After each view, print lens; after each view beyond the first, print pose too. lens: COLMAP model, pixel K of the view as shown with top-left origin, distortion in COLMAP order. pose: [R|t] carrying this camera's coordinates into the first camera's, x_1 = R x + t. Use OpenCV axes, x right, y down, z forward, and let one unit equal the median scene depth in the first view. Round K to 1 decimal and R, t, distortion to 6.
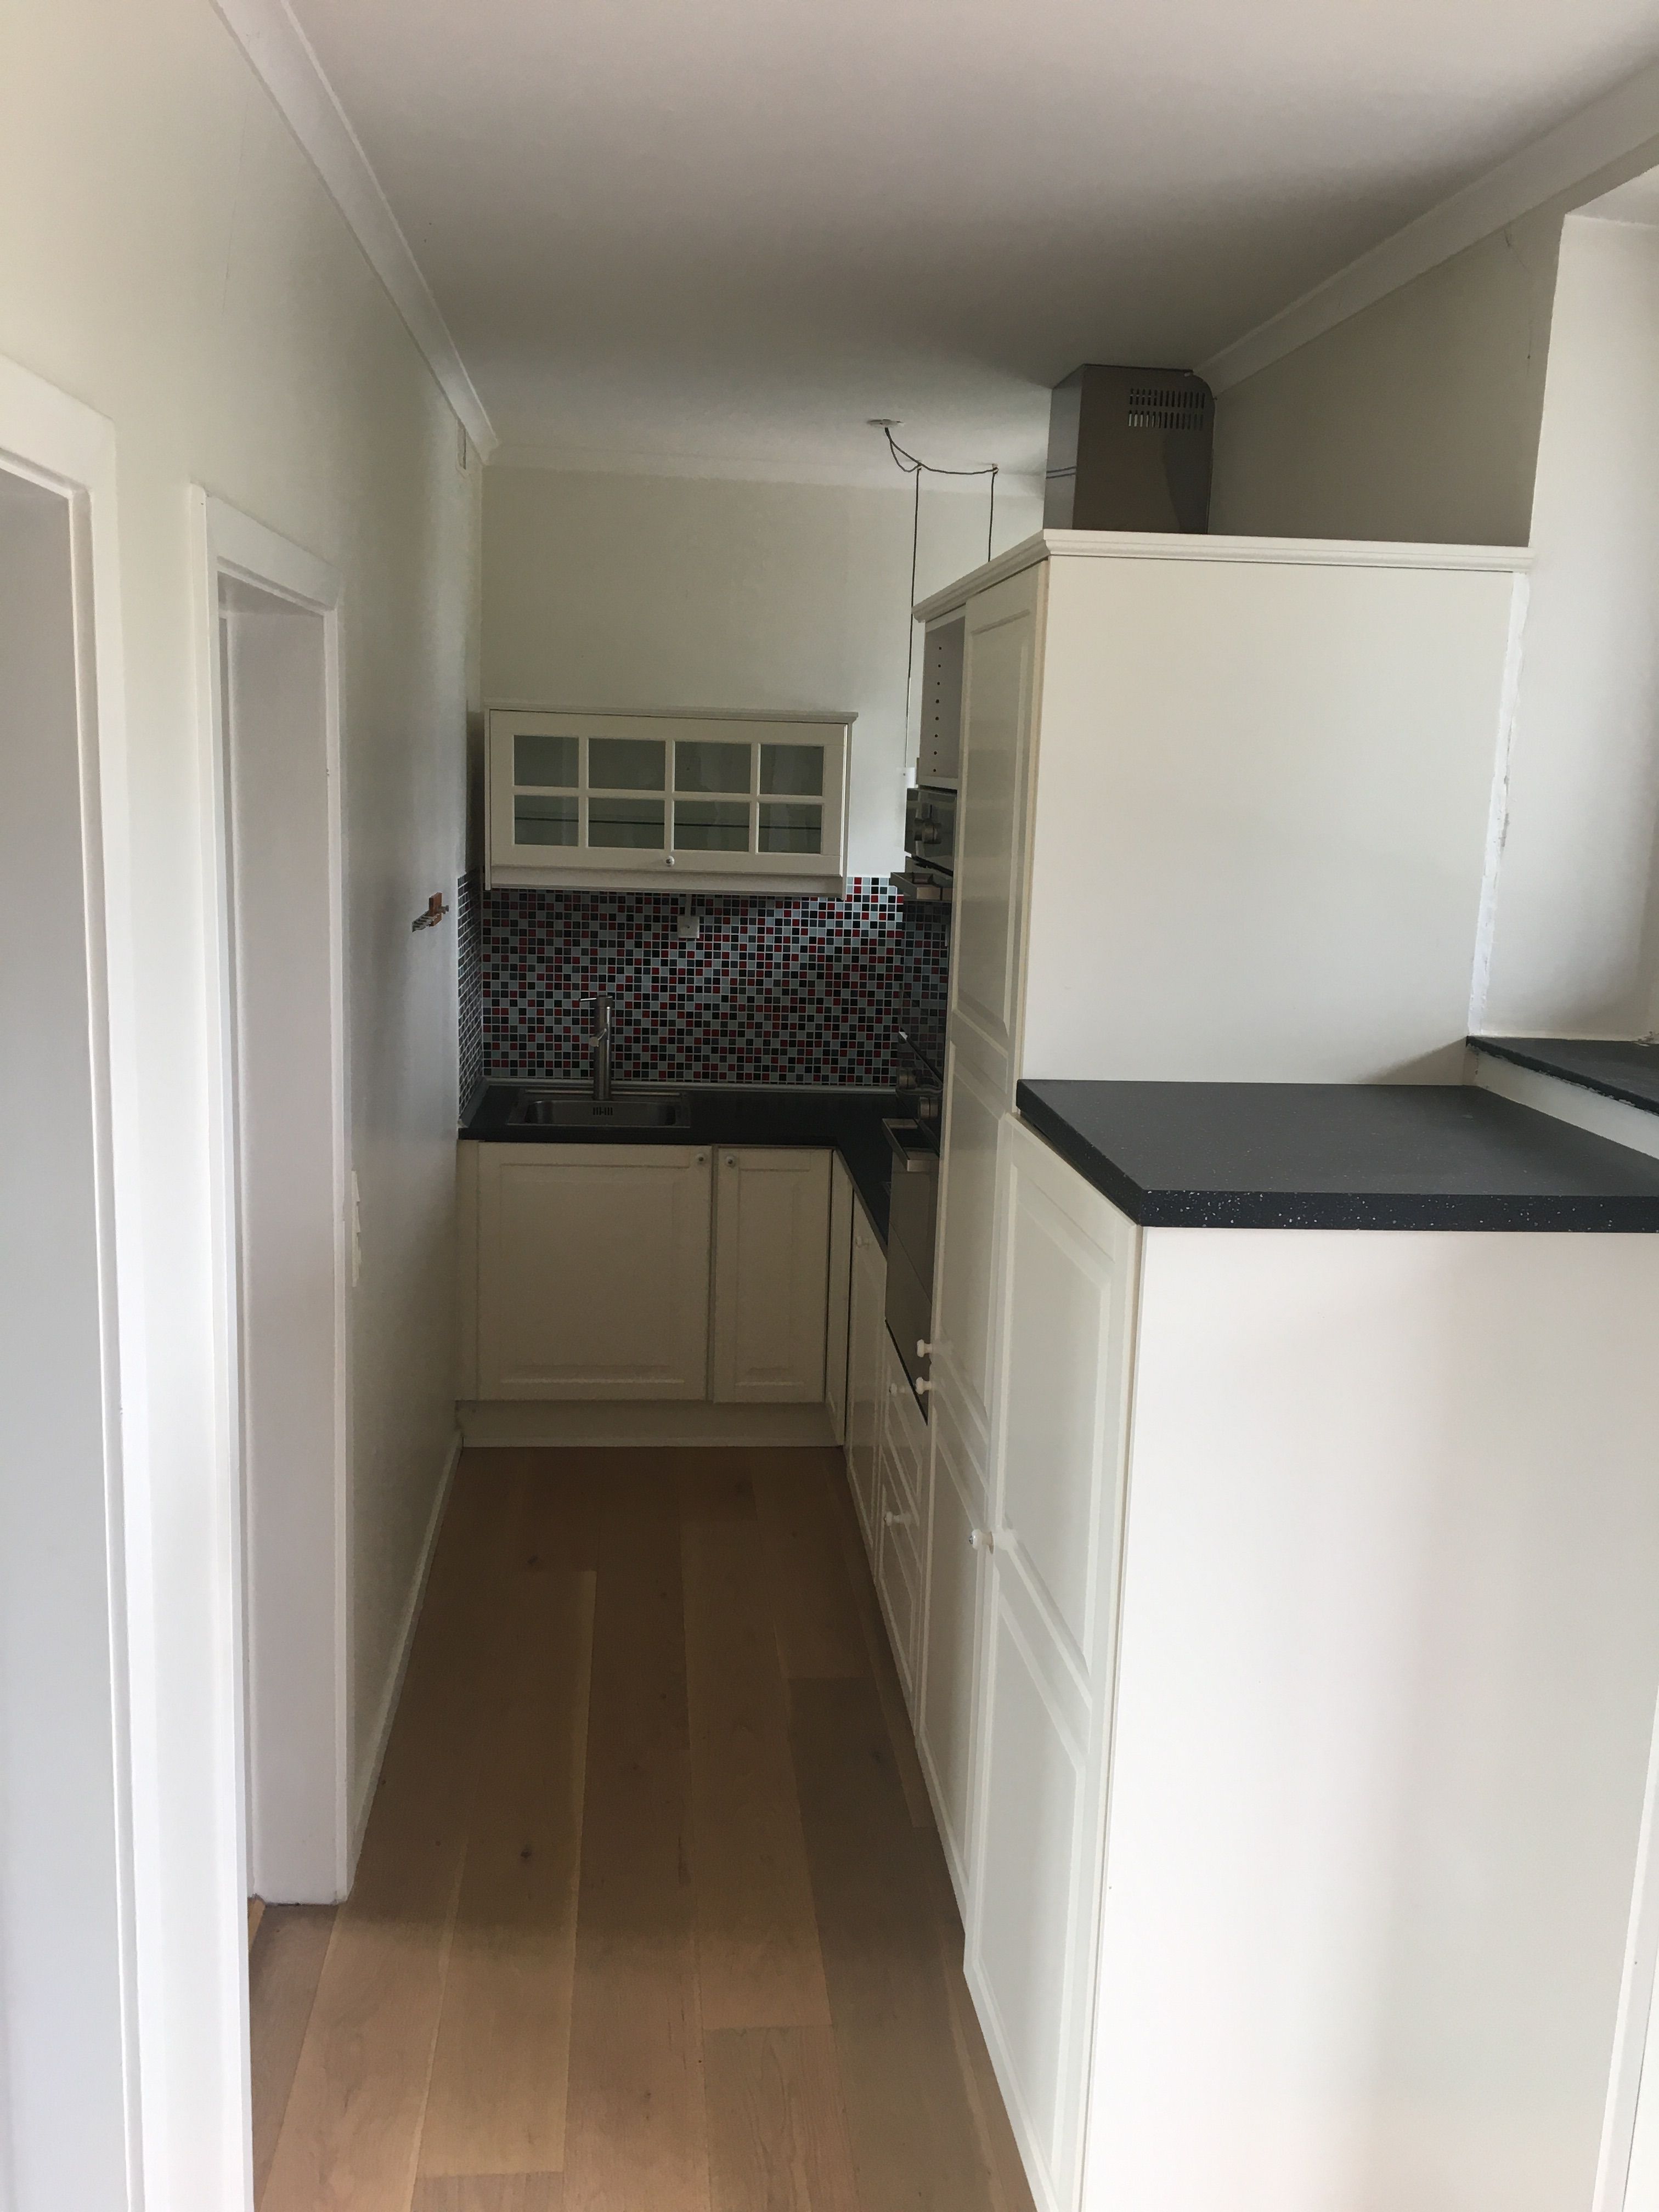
lens RADIAL K [[1848.6, 0, 825.1], [0, 1848.6, 1105.3], [0, 0, 1]] dist [0.055369, -0.091359]
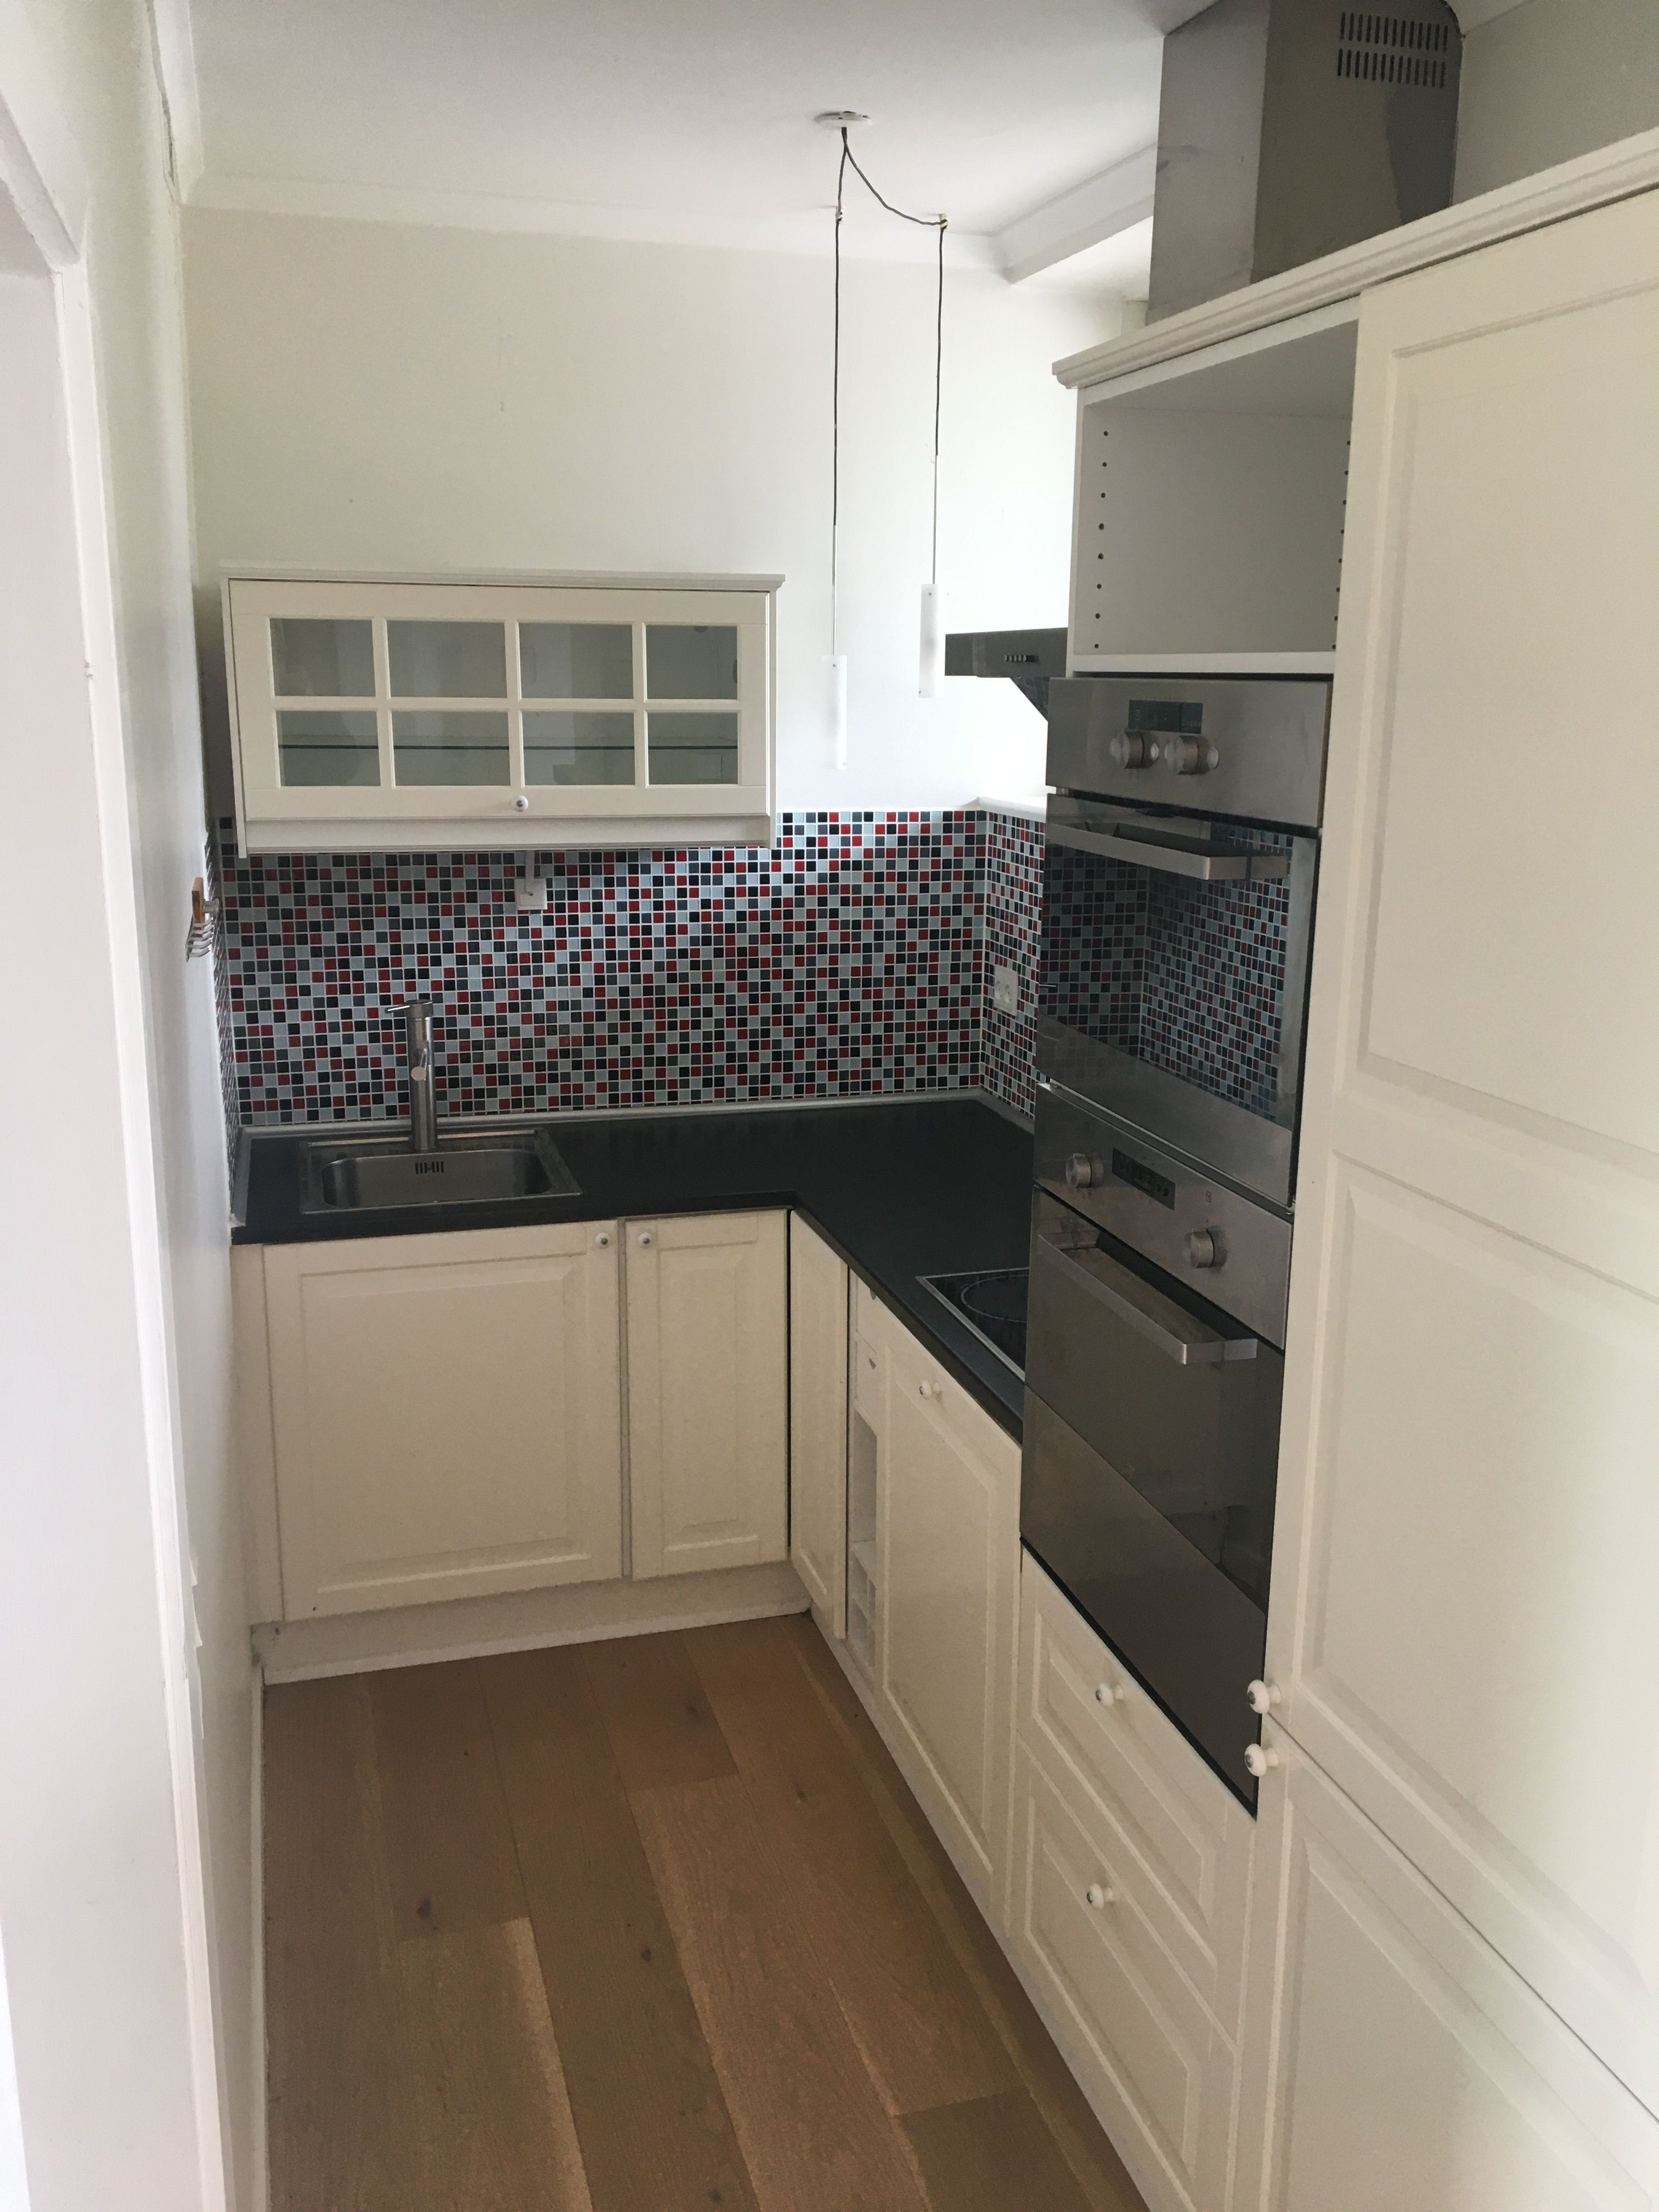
lens RADIAL K [[1848.6, 0, 834.3], [0, 1848.6, 1102.9], [0, 0, 1]] dist [0.055369, -0.091359]
pose [[0.980874, -0.068936, 0.182025, -0.094348], [0.060104, 0.996752, 0.053608, -0.048208], [-0.185129, -0.041643, 0.981831, 0.286071]]
